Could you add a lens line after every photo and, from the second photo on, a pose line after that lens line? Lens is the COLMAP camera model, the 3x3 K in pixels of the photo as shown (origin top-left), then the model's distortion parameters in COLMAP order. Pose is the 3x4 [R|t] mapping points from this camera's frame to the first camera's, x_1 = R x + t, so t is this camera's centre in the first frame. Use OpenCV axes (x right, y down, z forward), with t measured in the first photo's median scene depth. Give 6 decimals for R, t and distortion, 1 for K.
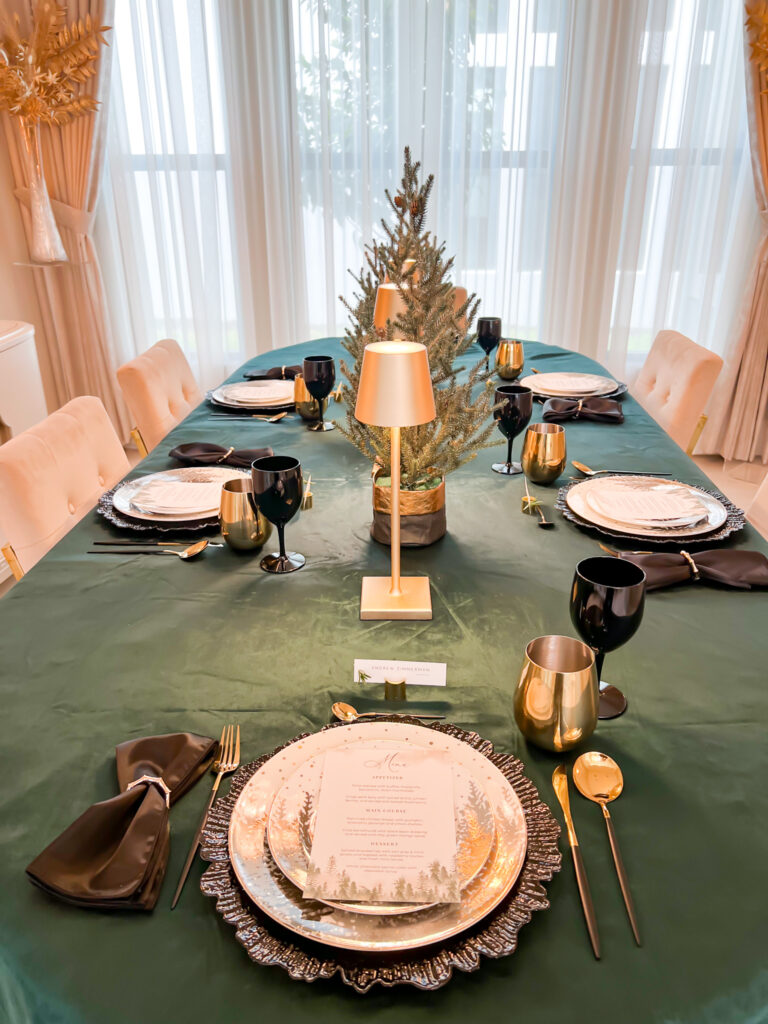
lens RADIAL K [[751.4, 0, 384.0], [0, 751.4, 512.0], [0, 0, 1]] dist [0.027538, -0.076235]
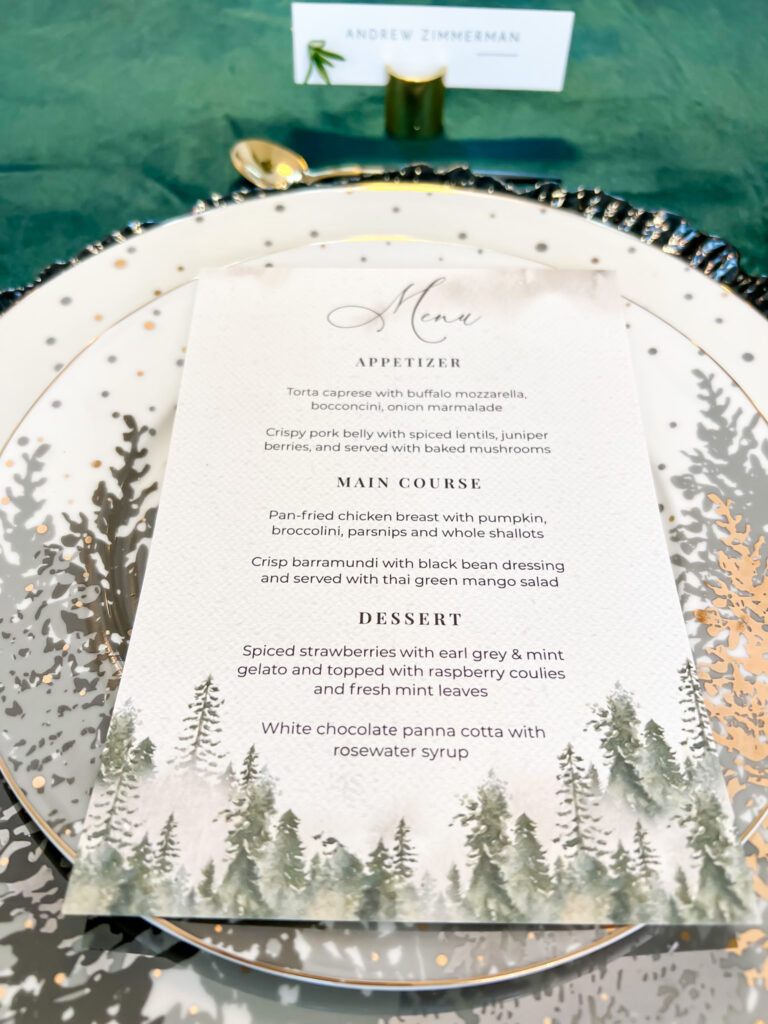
lens RADIAL K [[751.4, 0, 384.0], [0, 751.4, 512.0], [0, 0, 1]] dist [0.027538, -0.076235]
pose [[0.999652, -0.018500, 0.018811, -0.011170], [0.004810, 0.828812, 0.559506, 0.233760], [-0.025942, -0.559221, 0.828613, 0.713709]]
